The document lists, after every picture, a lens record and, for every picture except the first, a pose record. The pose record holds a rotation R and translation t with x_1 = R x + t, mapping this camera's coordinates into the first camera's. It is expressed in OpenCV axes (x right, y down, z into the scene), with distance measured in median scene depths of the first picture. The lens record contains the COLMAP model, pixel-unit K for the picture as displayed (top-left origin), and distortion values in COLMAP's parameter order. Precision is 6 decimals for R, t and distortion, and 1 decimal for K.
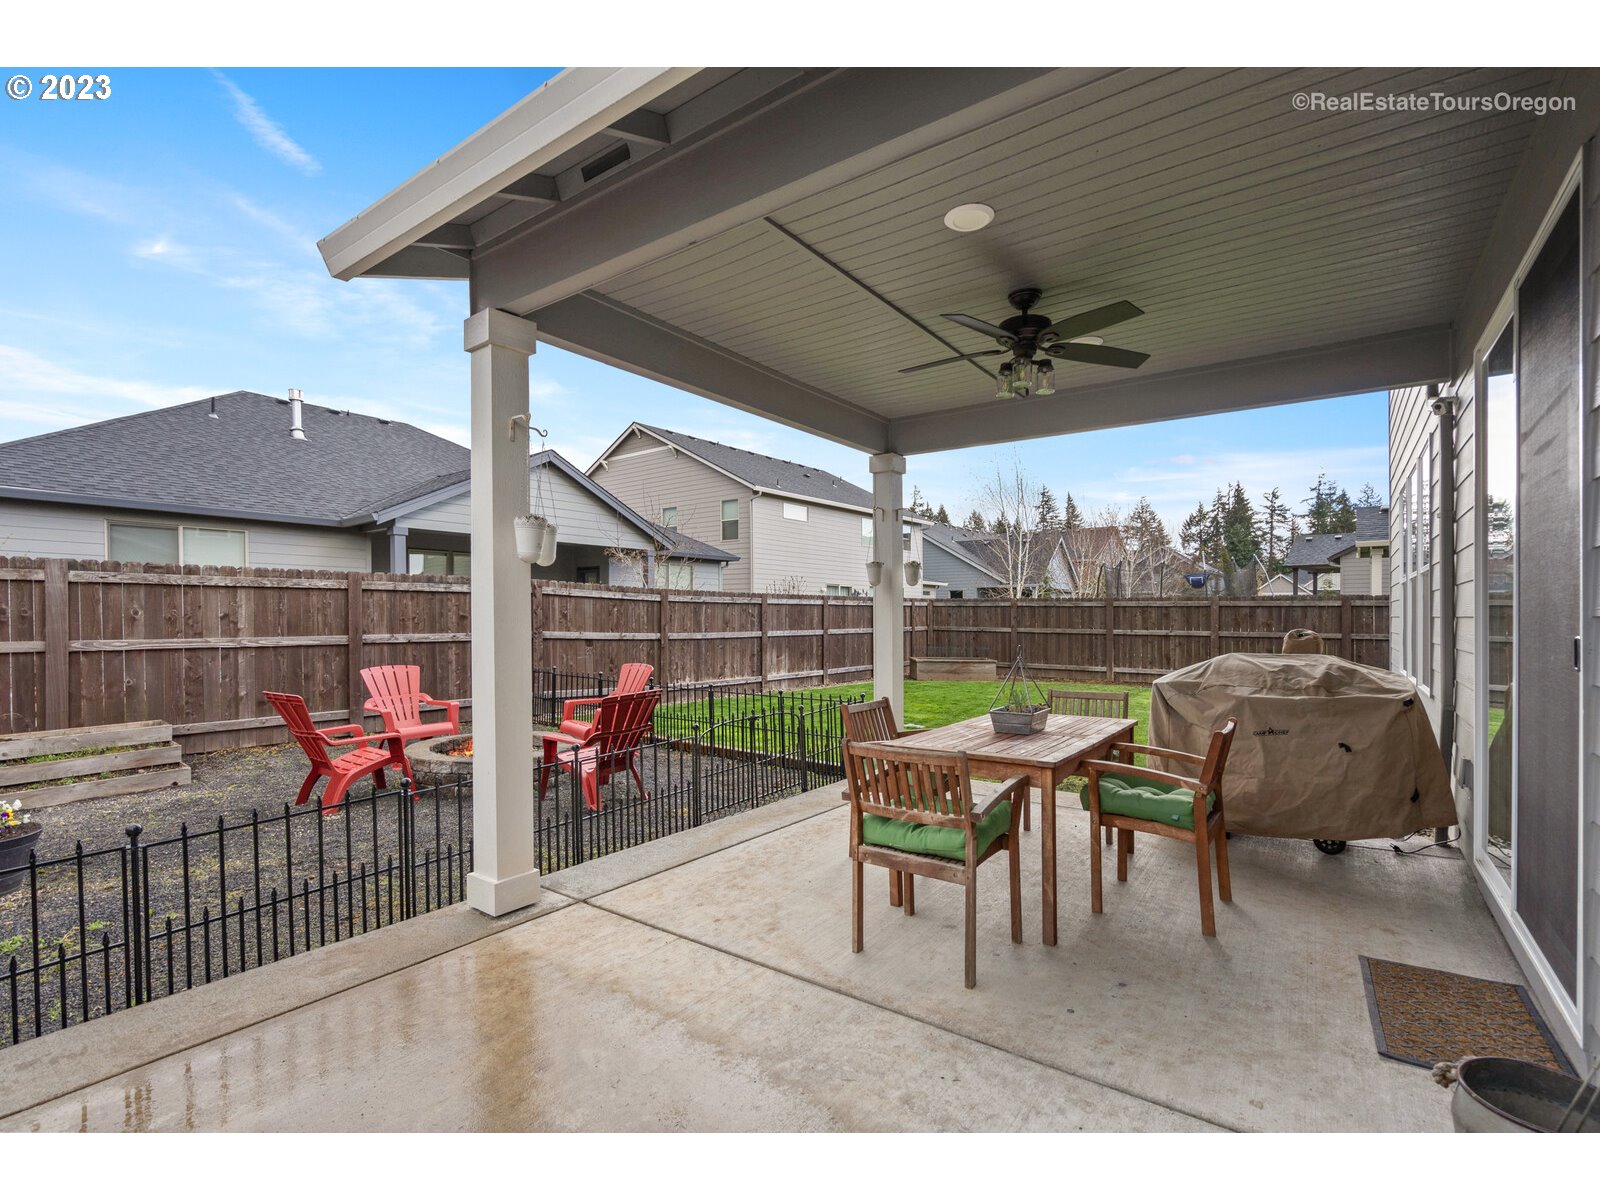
lens RADIAL K [[737.7, 0, 805.1], [0, 737.7, 608.2], [0, 0, 1]] dist [0.000457, 0.000639]
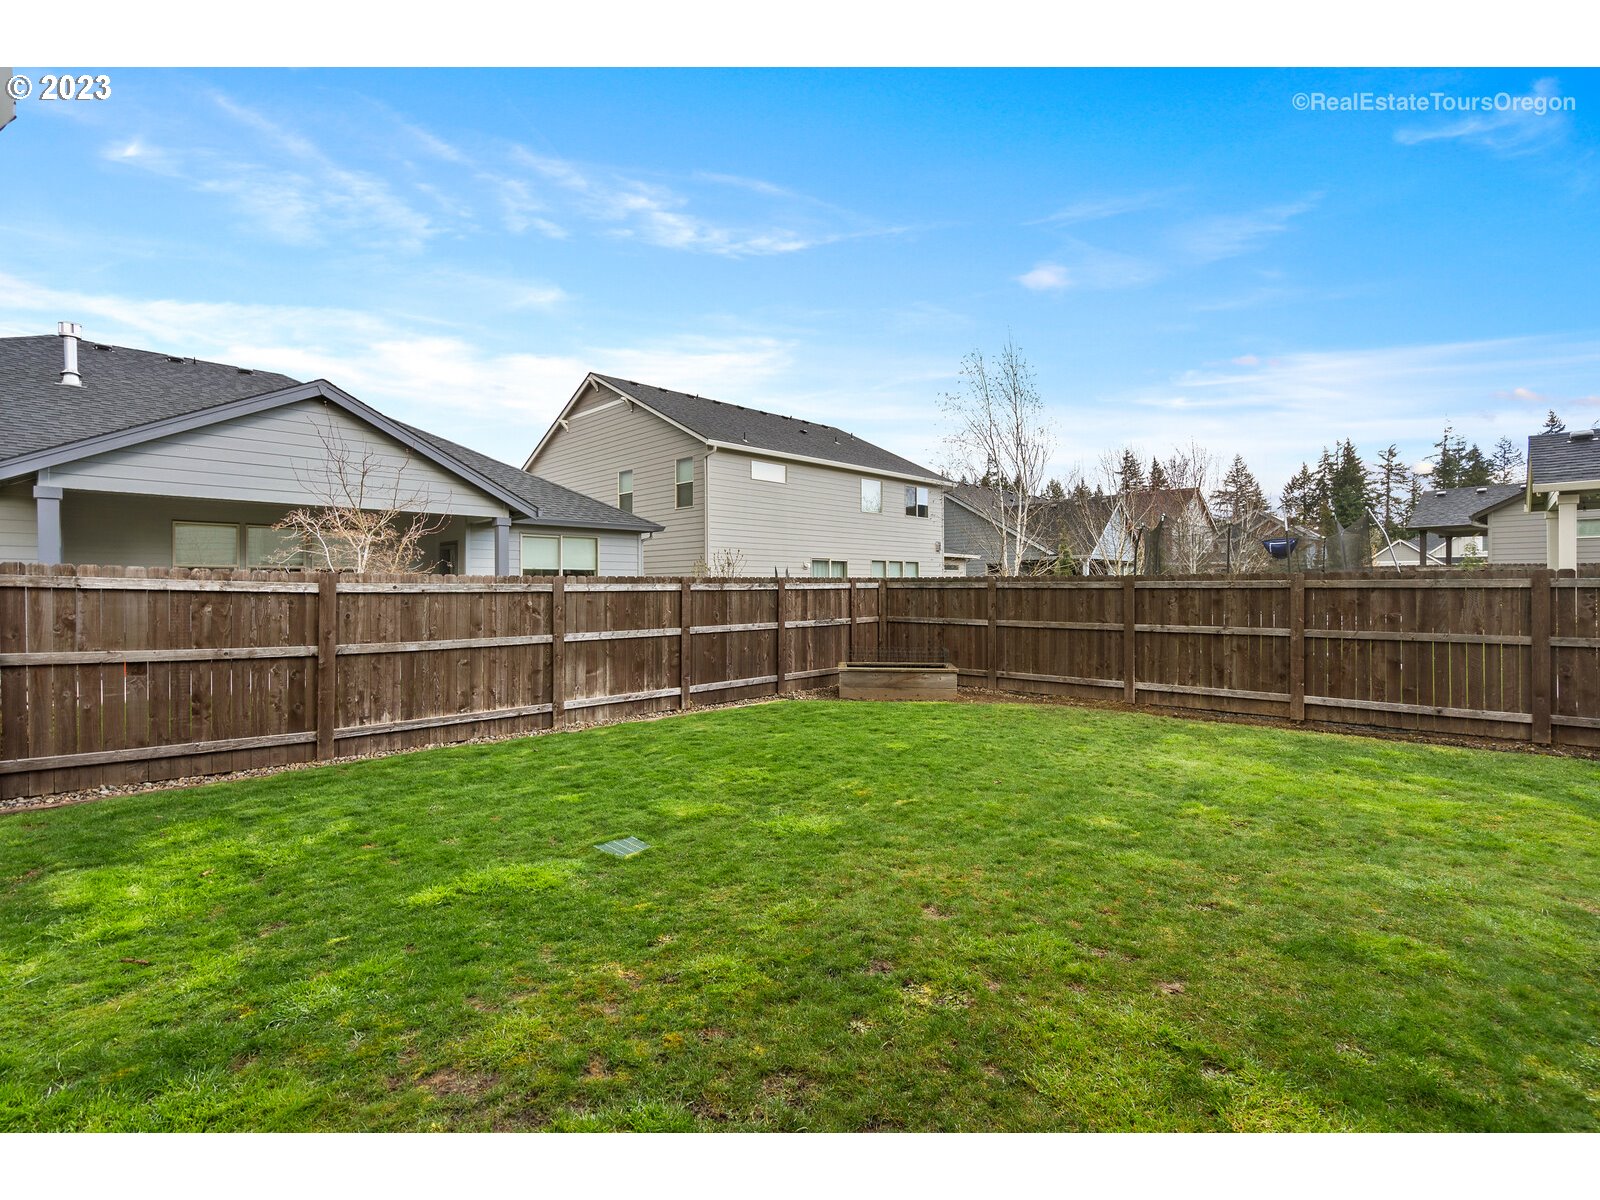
lens RADIAL K [[737.7, 0, 803.7], [0, 737.7, 587.4], [0, 0, 1]] dist [0.000457, 0.000639]
pose [[0.994358, -0.008619, -0.105724, 0.182356], [0.009341, 0.999936, 0.006343, -0.009664], [0.105662, -0.007295, 0.994375, 0.297485]]
